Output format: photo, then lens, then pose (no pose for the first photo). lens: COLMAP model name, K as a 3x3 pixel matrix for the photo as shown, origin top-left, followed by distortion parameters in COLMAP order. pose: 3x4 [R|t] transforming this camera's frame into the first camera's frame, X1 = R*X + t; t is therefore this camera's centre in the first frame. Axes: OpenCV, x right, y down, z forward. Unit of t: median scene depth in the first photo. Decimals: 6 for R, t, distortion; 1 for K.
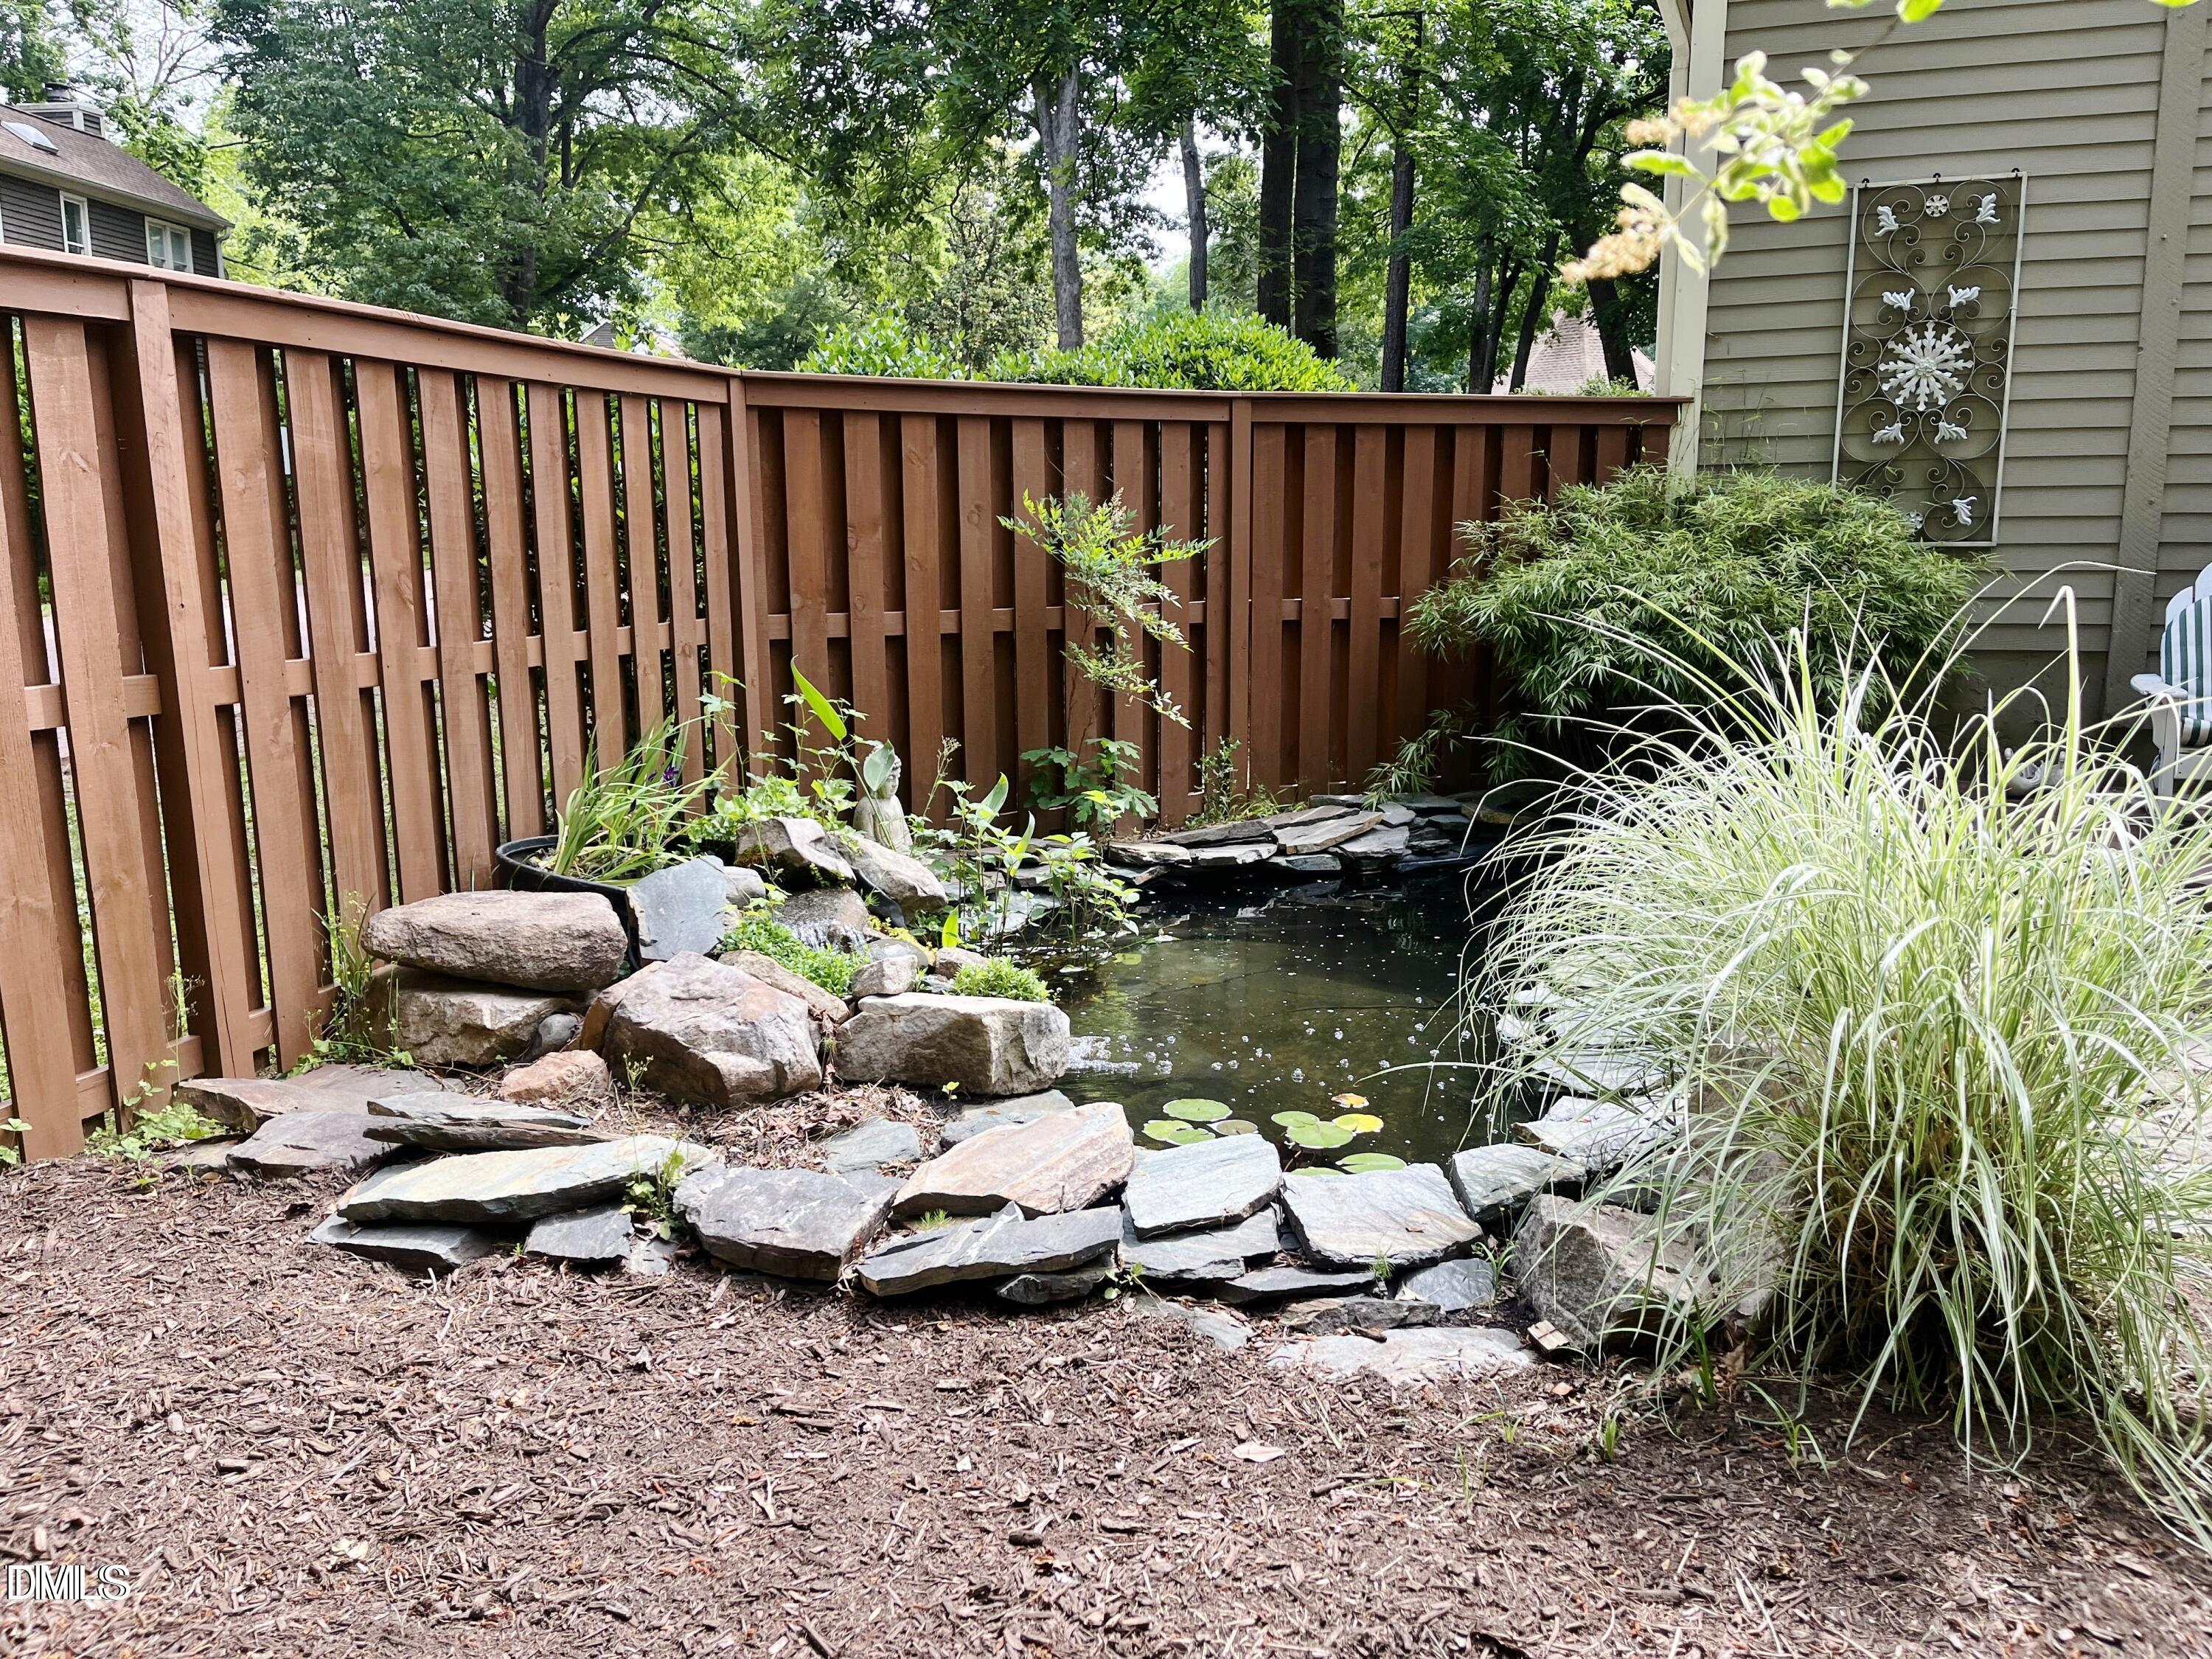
lens RADIAL K [[1662.4, 0, 1108.9], [0, 1662.4, 771.5], [0, 0, 1]] dist [0.129309, -0.150068]
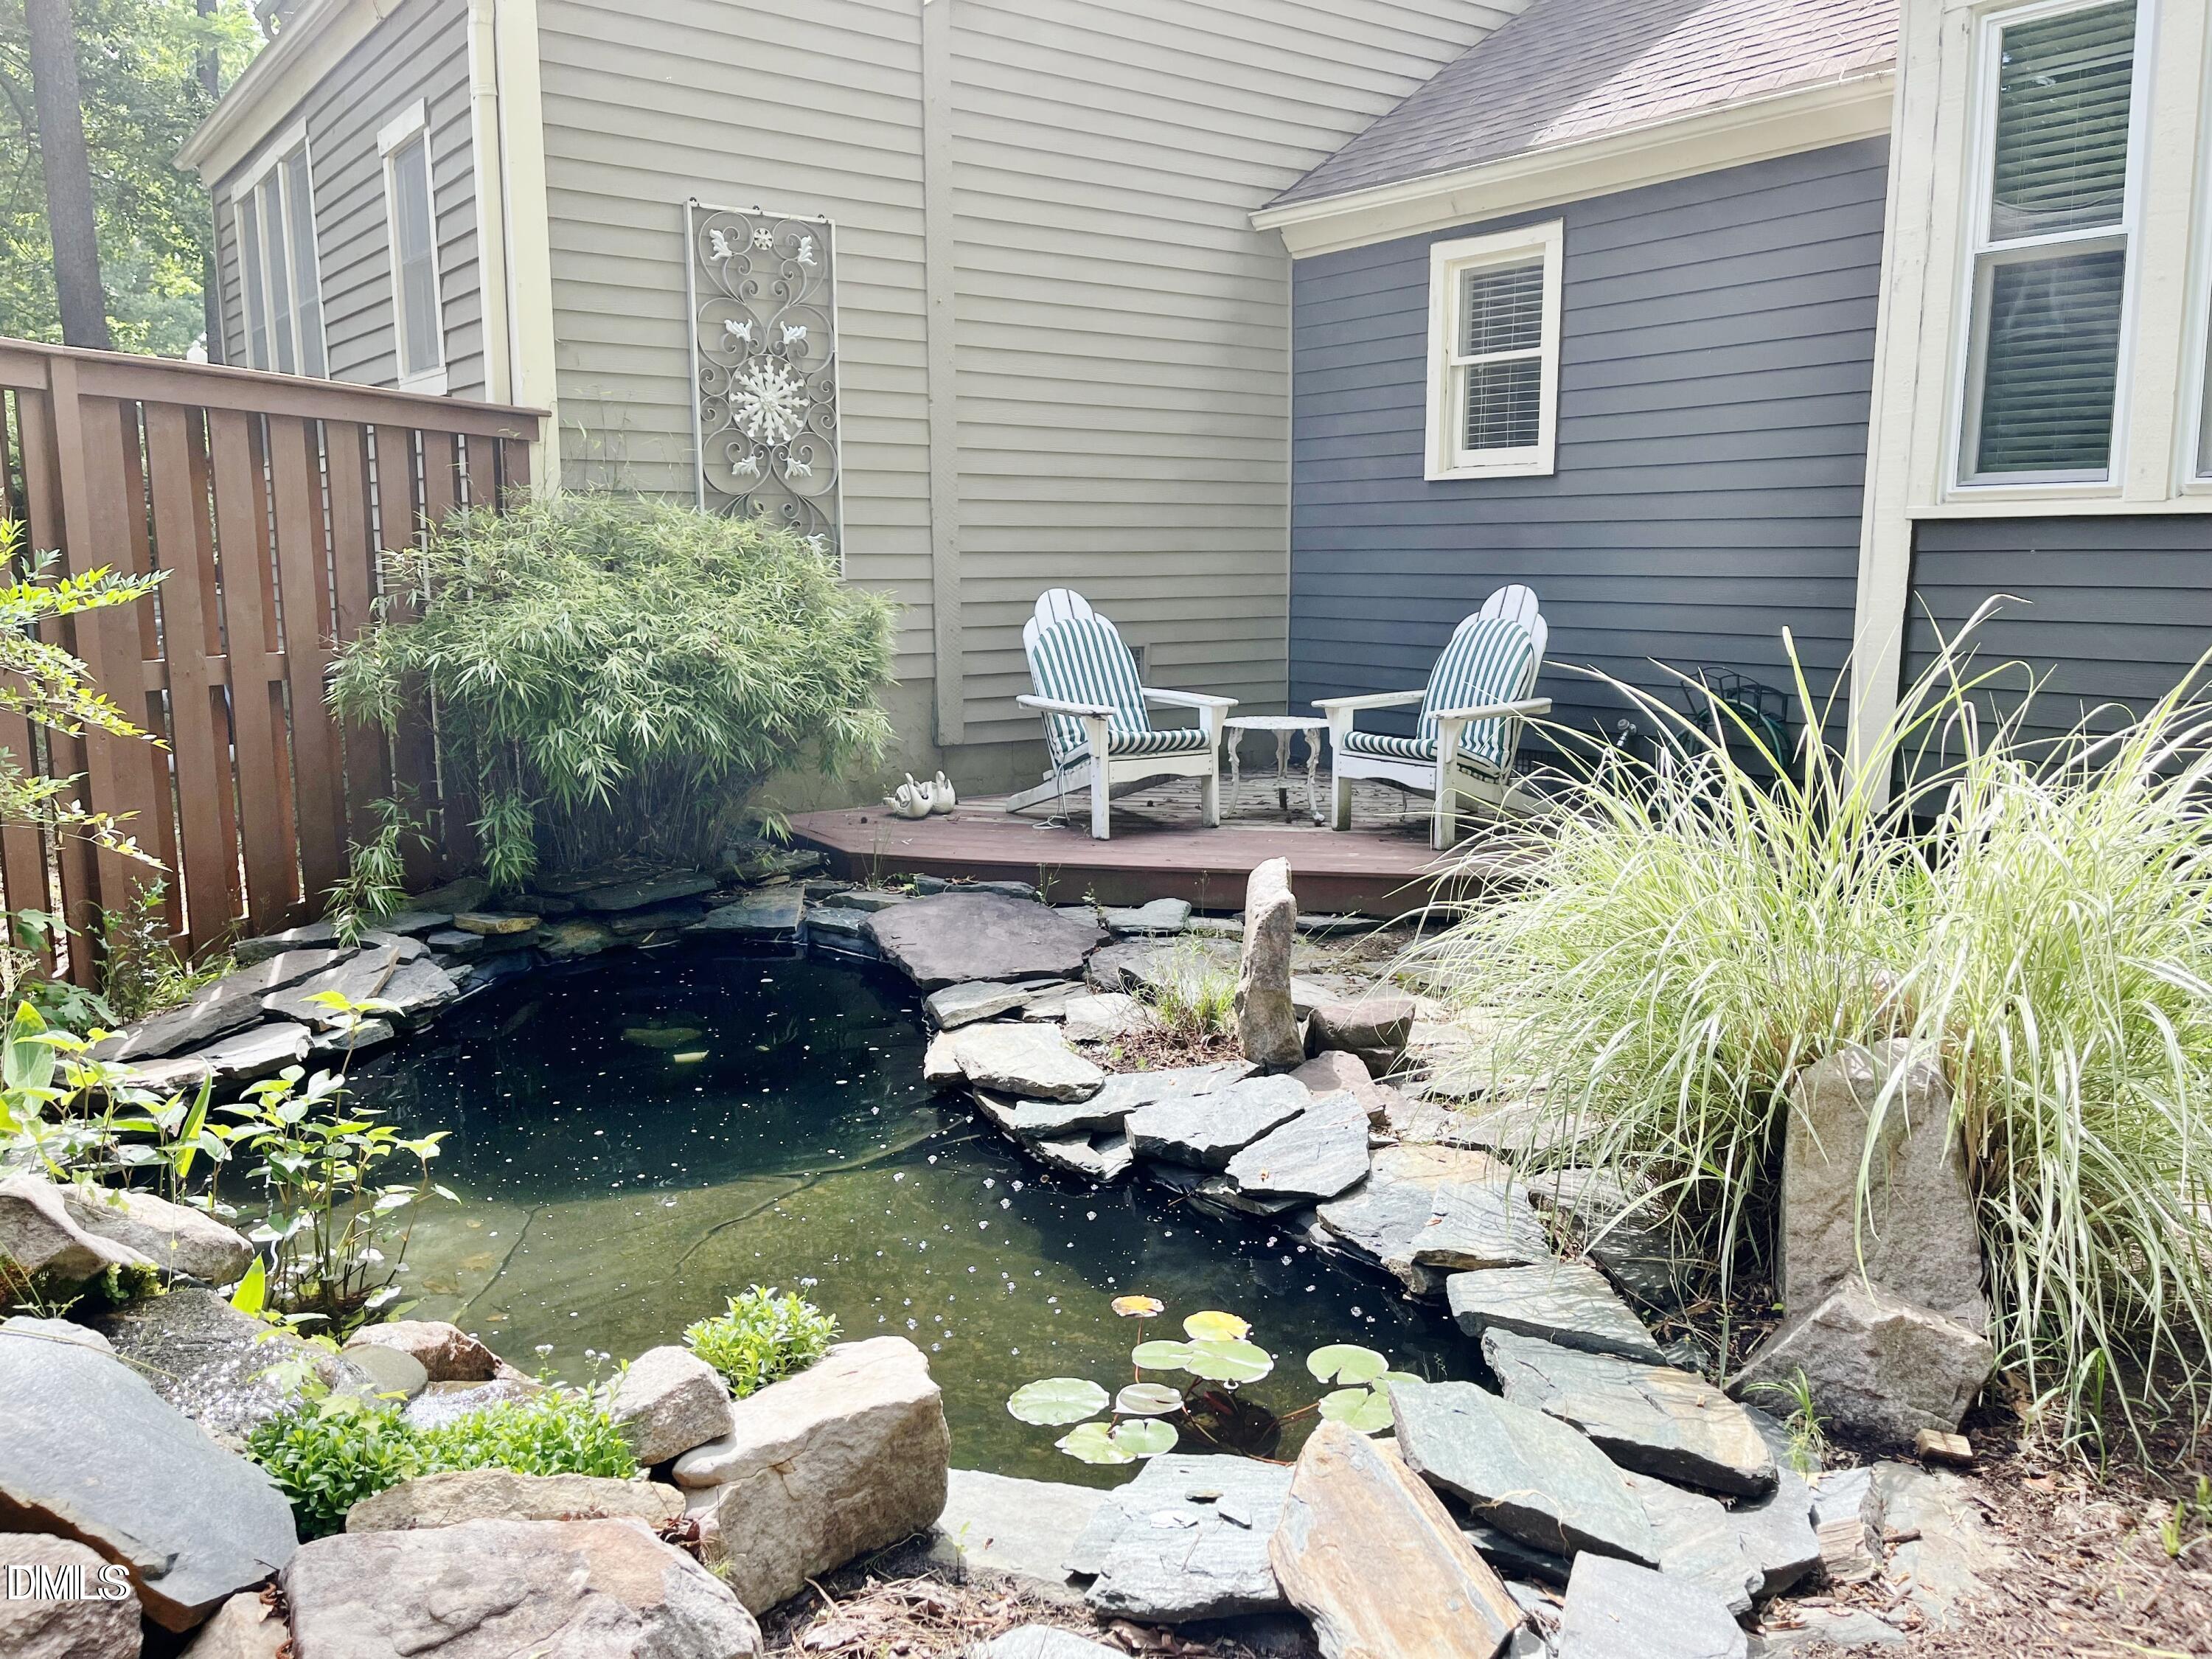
lens RADIAL K [[1662.4, 0, 1108.9], [0, 1662.4, 771.5], [0, 0, 1]] dist [0.129309, -0.150068]
pose [[0.547686, -0.105446, 0.830013, -0.251220], [0.123826, 0.991318, 0.044231, -0.041739], [-0.827471, 0.078553, 0.555987, 0.307142]]
